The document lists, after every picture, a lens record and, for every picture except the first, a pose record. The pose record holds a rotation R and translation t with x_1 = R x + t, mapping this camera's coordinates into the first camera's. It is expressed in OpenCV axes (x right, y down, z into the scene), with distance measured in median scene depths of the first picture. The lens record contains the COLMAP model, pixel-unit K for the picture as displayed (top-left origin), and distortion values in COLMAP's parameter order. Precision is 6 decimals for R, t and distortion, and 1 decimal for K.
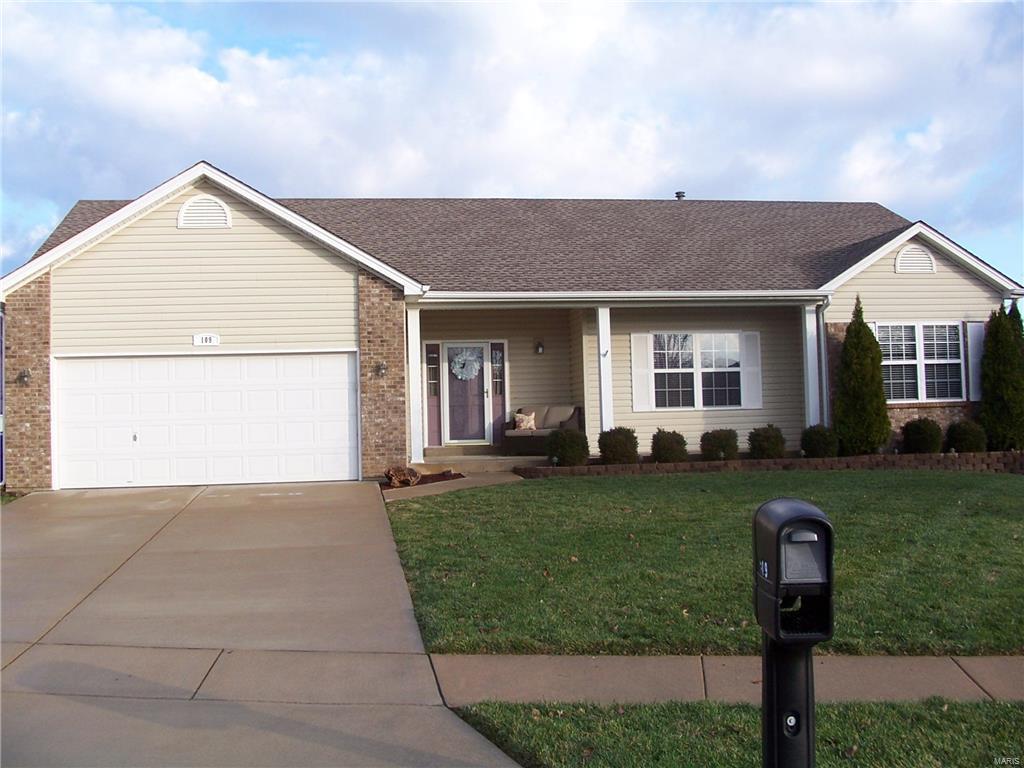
lens RADIAL K [[1073.0, 0, 512.0], [0, 1073.0, 384.0], [0, 0, 1]] dist [-0.134130, 0.005879]
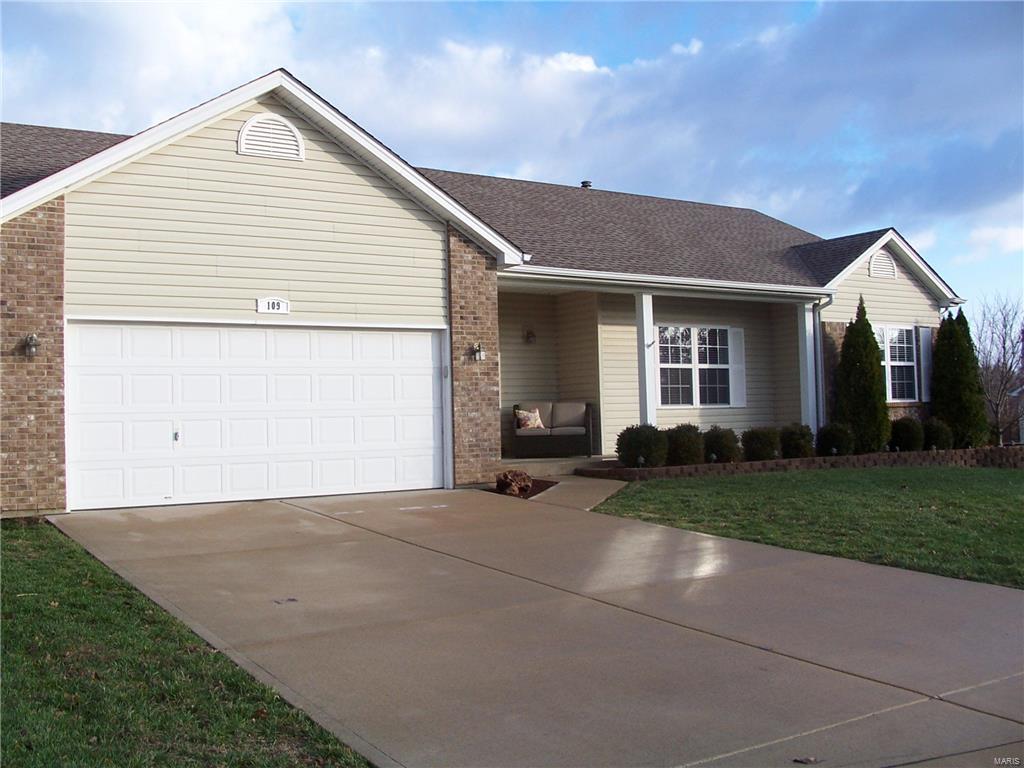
lens RADIAL K [[1073.0, 0, 512.0], [0, 1073.0, 384.0], [0, 0, 1]] dist [-0.134130, 0.005879]
pose [[0.908280, 0.018424, 0.417957, -0.436530], [-0.014444, 0.999815, -0.012684, 0.020383], [-0.418114, 0.005484, 0.908378, 0.238394]]
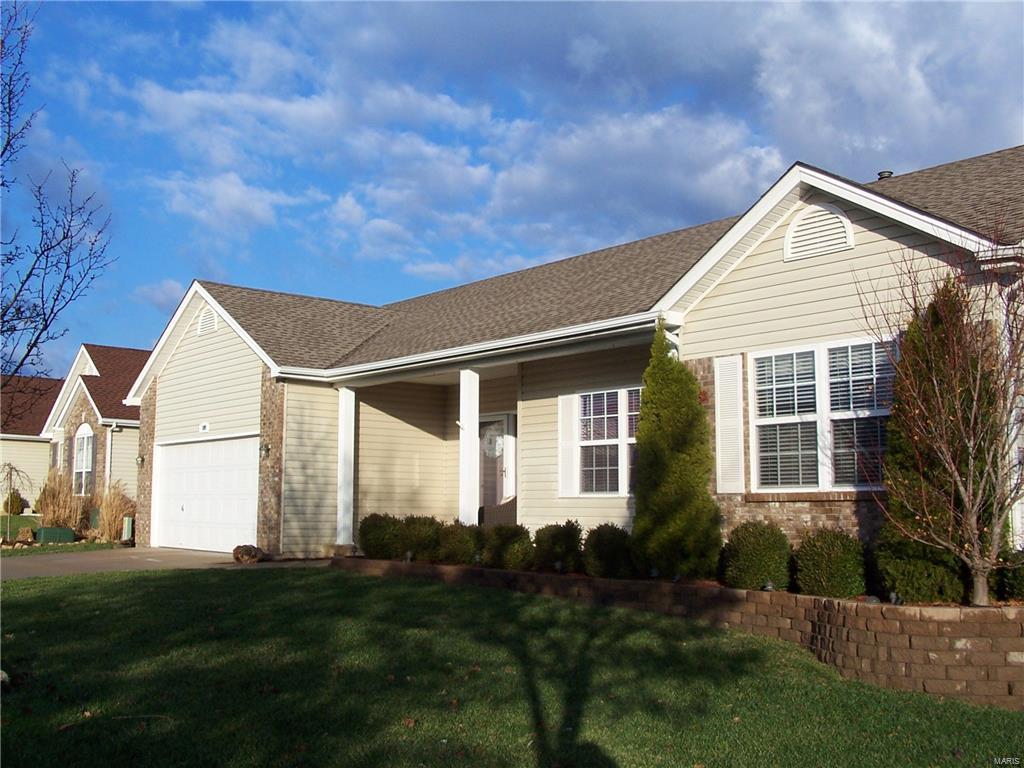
lens RADIAL K [[1073.0, 0, 512.0], [0, 1073.0, 384.0], [0, 0, 1]] dist [-0.134130, 0.005879]
pose [[0.517539, -0.067427, -0.852999, 0.879615], [0.014169, 0.997429, -0.070247, -0.002095], [0.855542, 0.024269, 0.517164, 0.661749]]
